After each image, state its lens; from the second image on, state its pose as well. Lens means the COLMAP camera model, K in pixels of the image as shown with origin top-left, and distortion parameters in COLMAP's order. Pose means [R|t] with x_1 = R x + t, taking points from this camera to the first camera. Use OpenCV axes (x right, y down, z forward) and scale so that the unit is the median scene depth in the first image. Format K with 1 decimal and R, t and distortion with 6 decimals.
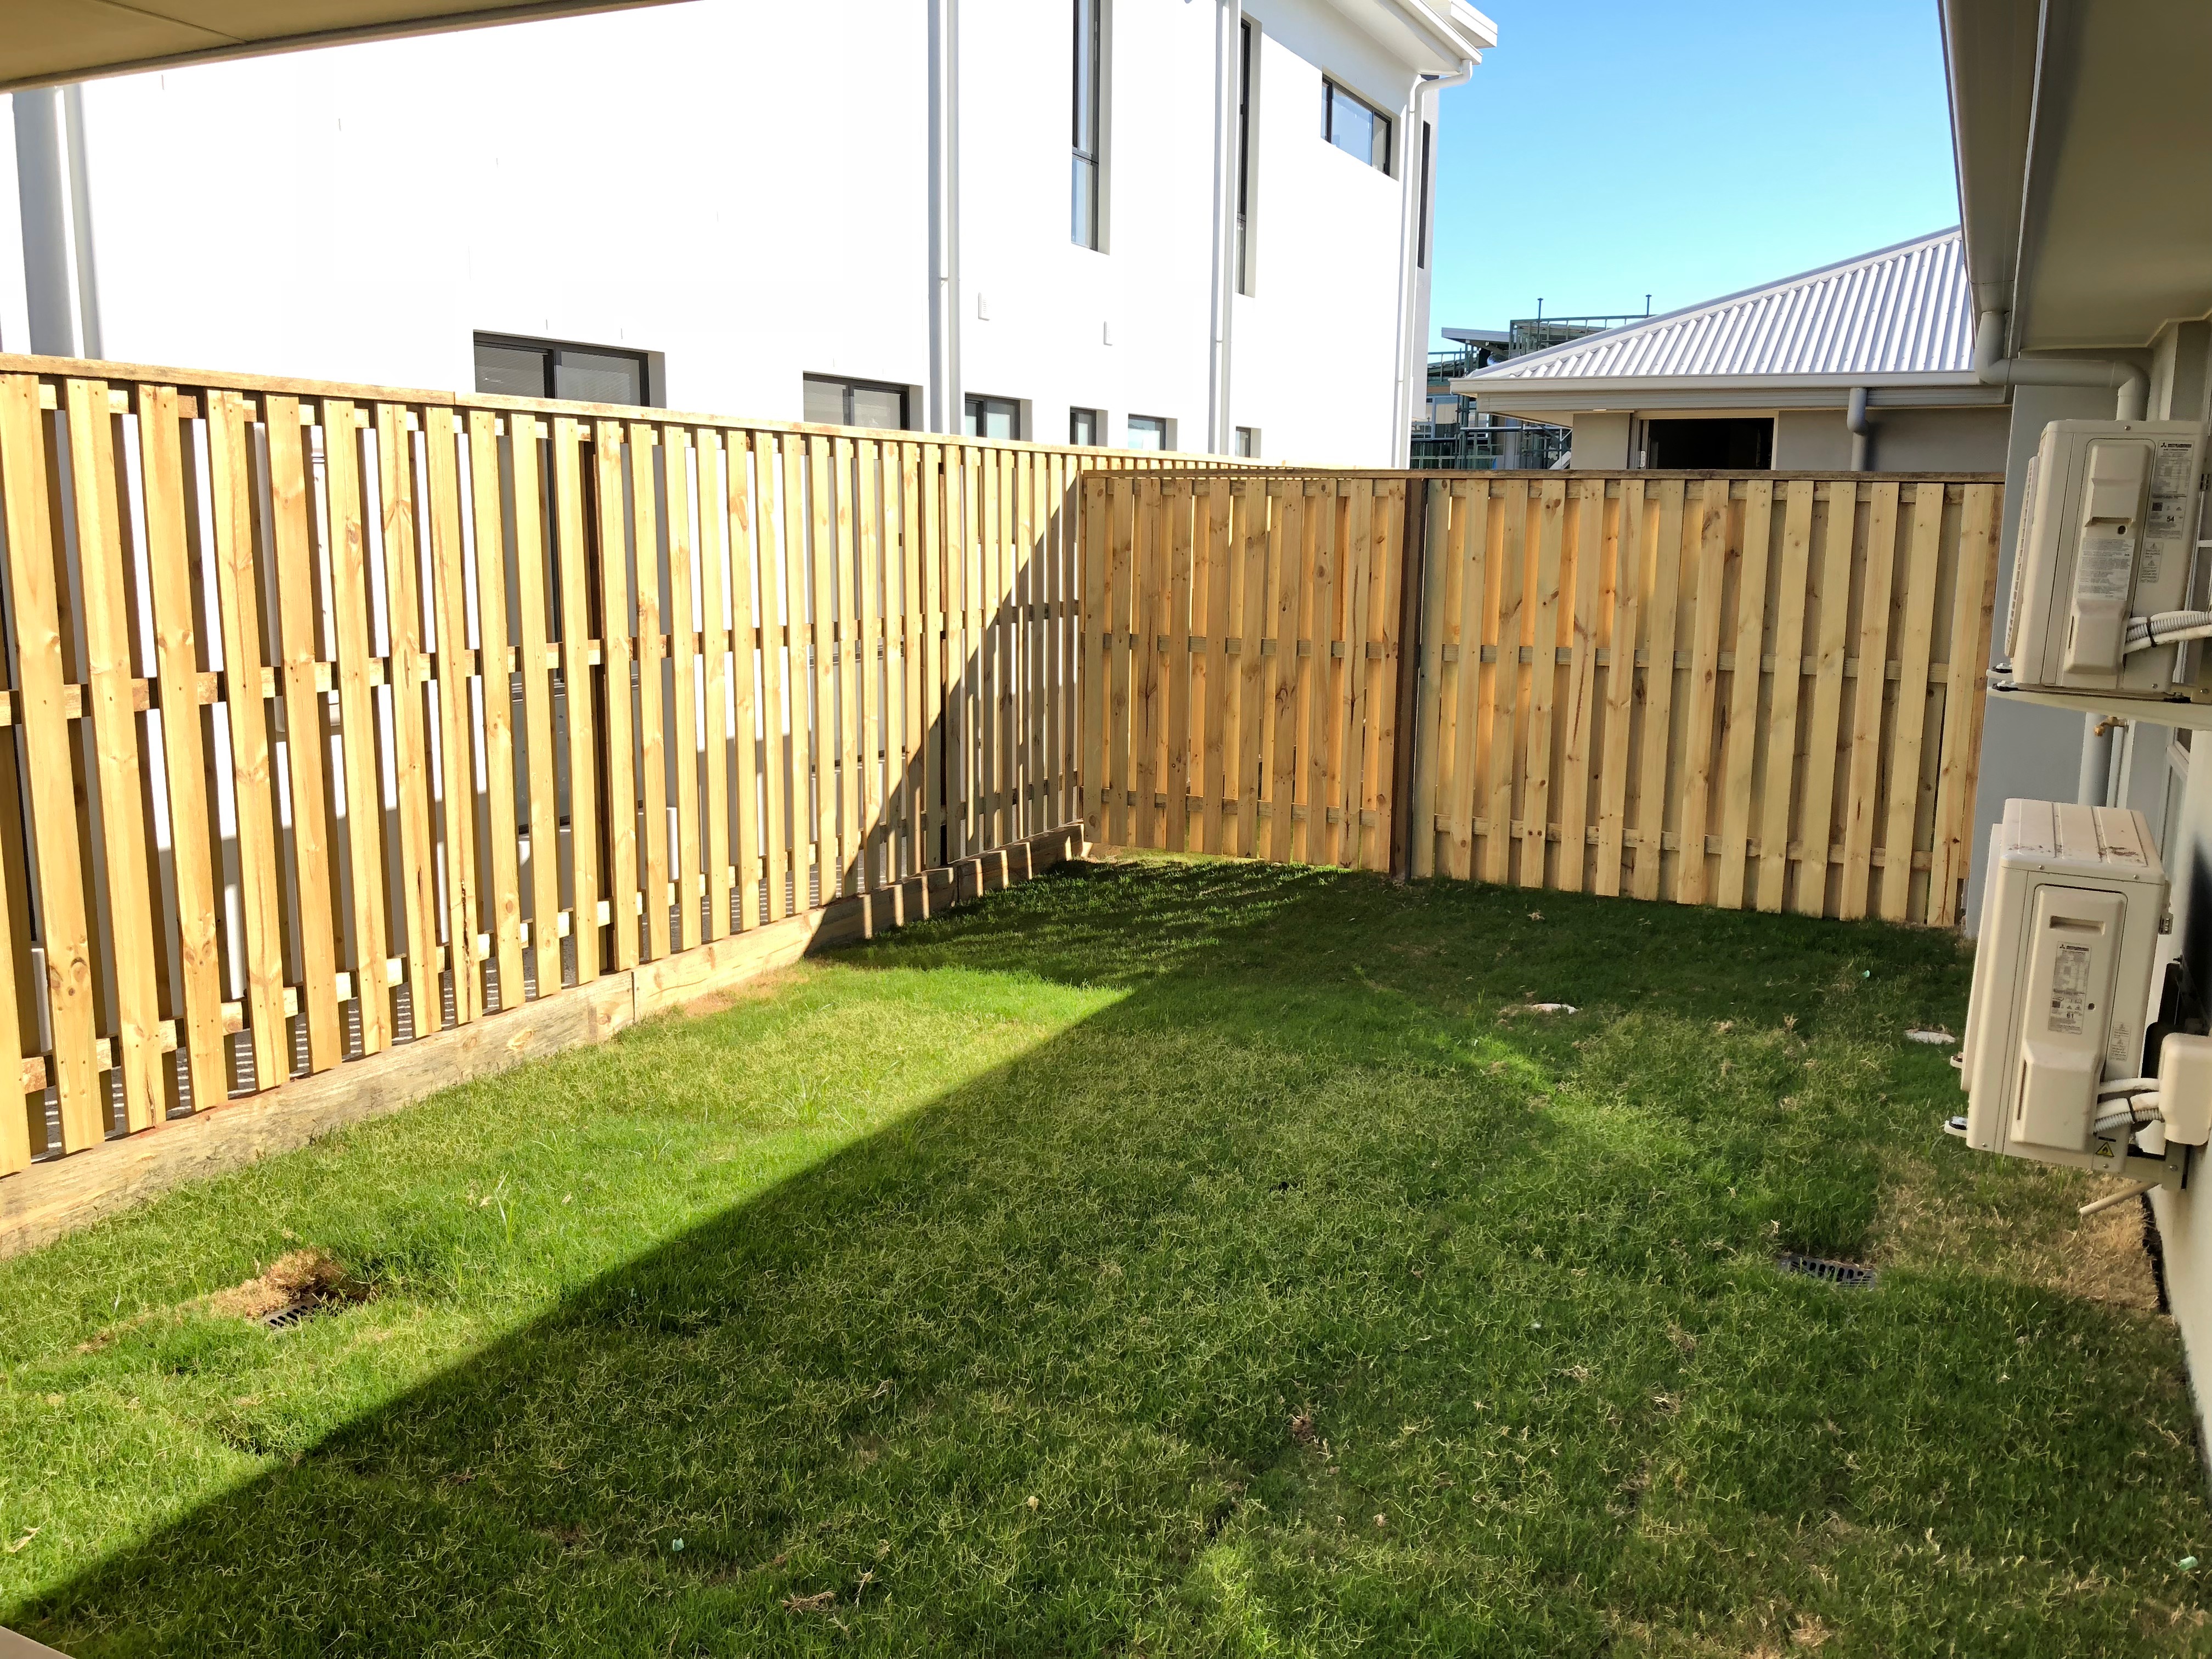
lens RADIAL K [[1840.9, 0, 1088.4], [0, 1840.9, 827.9], [0, 0, 1]] dist [0.051492, -0.043385]
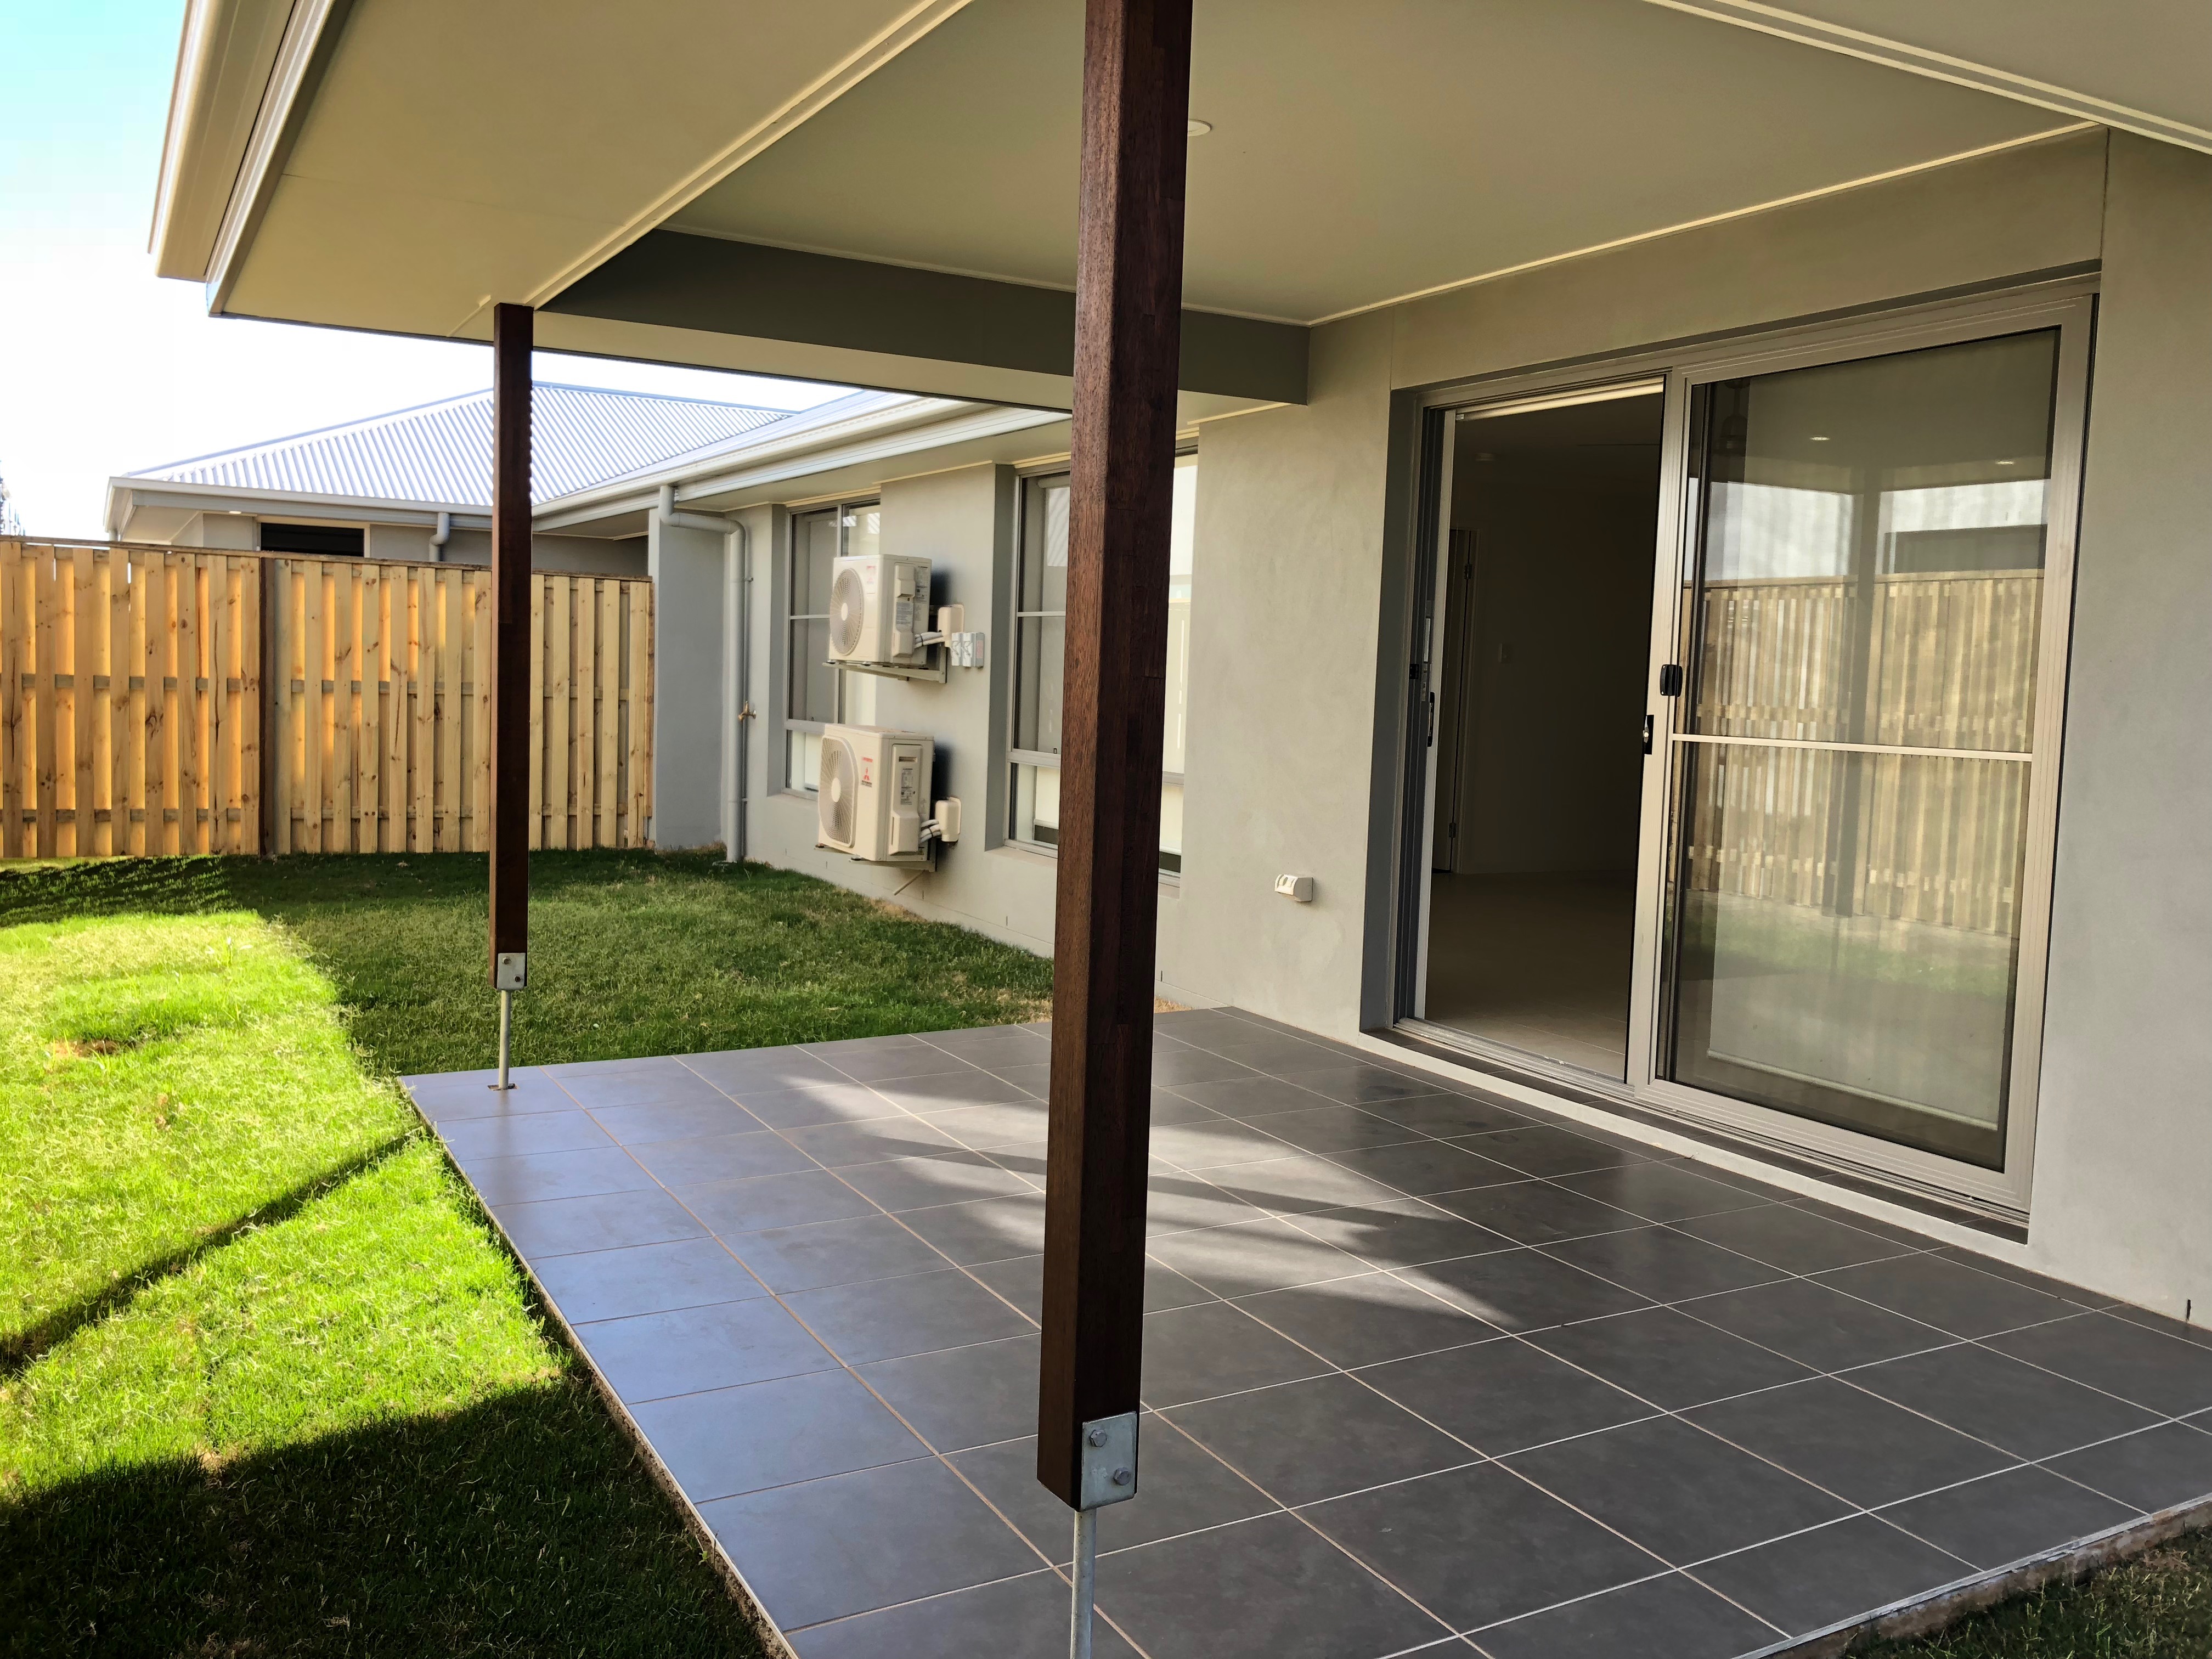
lens RADIAL K [[1840.9, 0, 1118.4], [0, 1840.9, 837.1], [0, 0, 1]] dist [0.051492, -0.043385]
pose [[0.578465, -0.067372, 0.812920, -0.577461], [0.111168, 0.993796, 0.003256, 0.079341], [-0.808096, 0.088487, 0.582366, -0.281412]]
